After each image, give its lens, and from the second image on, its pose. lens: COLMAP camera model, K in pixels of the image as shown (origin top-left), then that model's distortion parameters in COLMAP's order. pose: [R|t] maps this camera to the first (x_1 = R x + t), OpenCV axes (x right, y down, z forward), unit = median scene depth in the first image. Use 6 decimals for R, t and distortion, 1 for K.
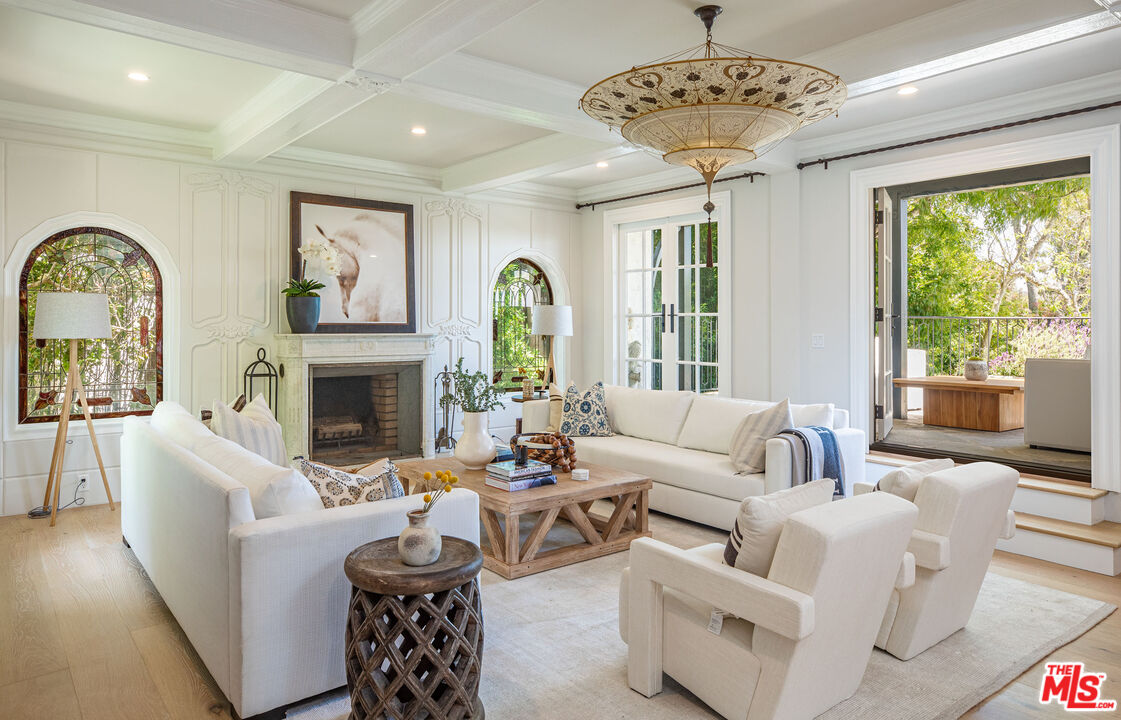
lens RADIAL K [[745.4, 0, 692.8], [0, 745.4, 318.2], [0, 0, 1]] dist [0.004864, -0.001234]
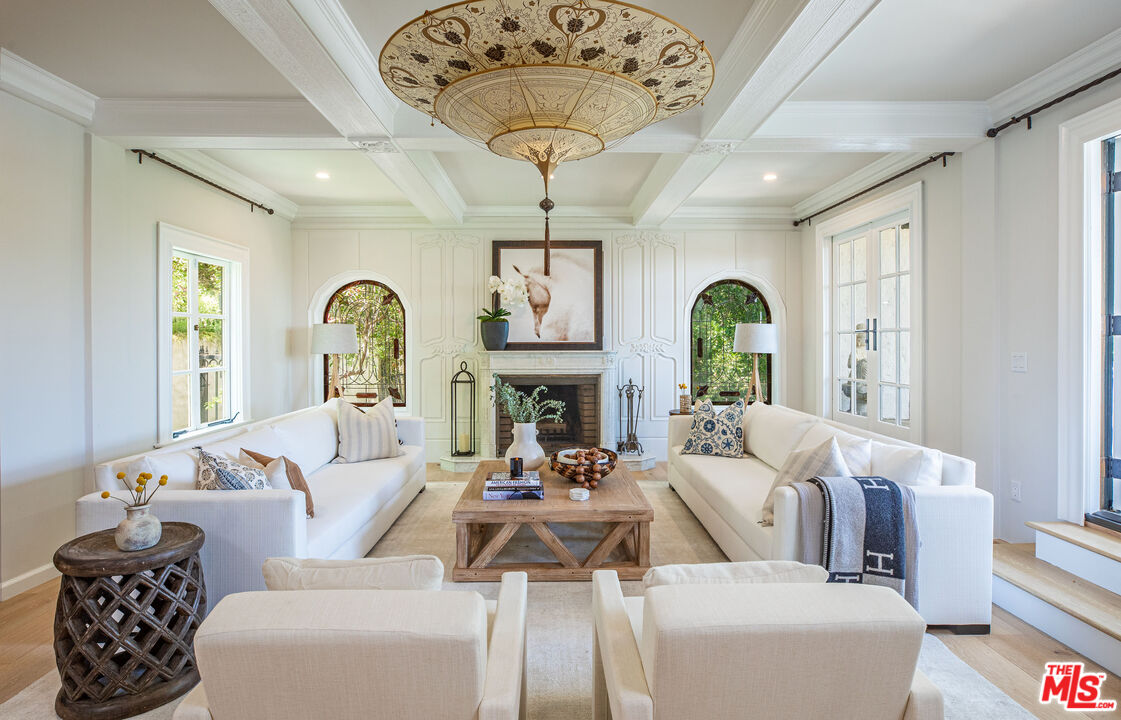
lens RADIAL K [[629.9, 0, 568.1], [0, 629.9, 344.9], [0, 0, 1]] dist [-0.014693, 0.002728]
pose [[0.742140, -0.002550, -0.670240, 0.312970], [0.011350, 0.999897, 0.008763, 0.002896], [0.670149, -0.014110, 0.742093, 0.290317]]
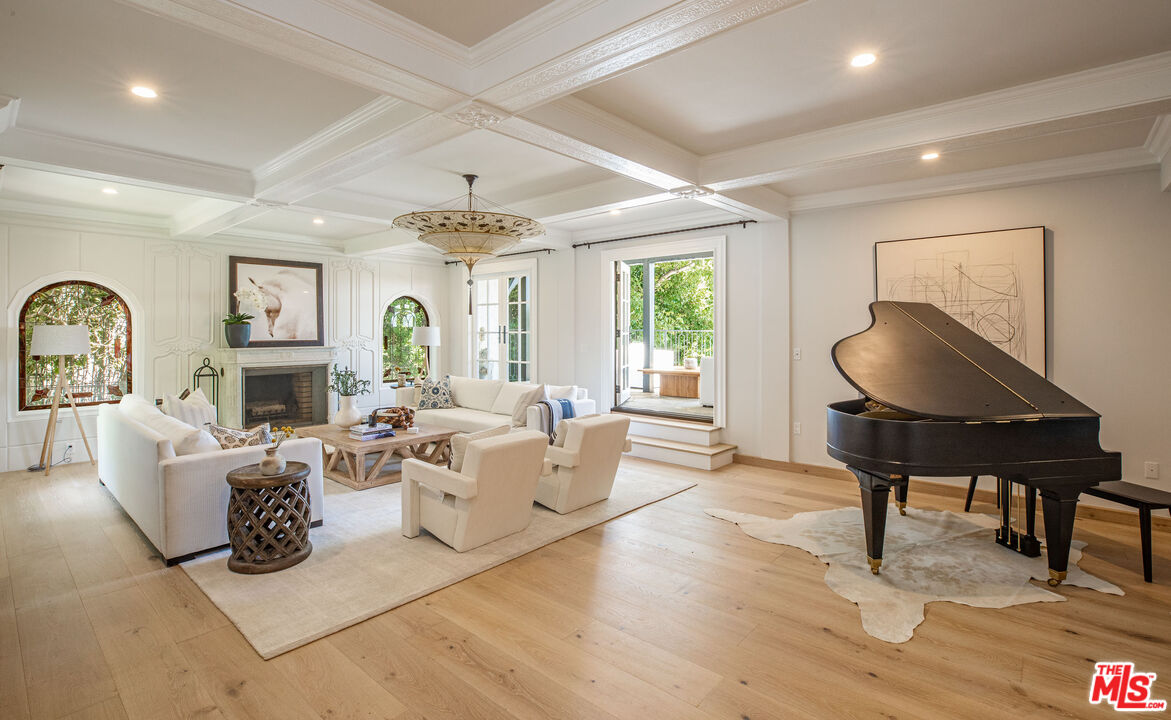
lens RADIAL K [[491.0, 0, 665.5], [0, 491.0, 329.7], [0, 0, 1]] dist [-0.019731, 0.003086]
pose [[0.979064, -0.001603, 0.203546, 0.150439], [0.000974, 0.999994, 0.003191, -0.020728], [-0.203550, -0.002926, 0.979060, -0.175875]]
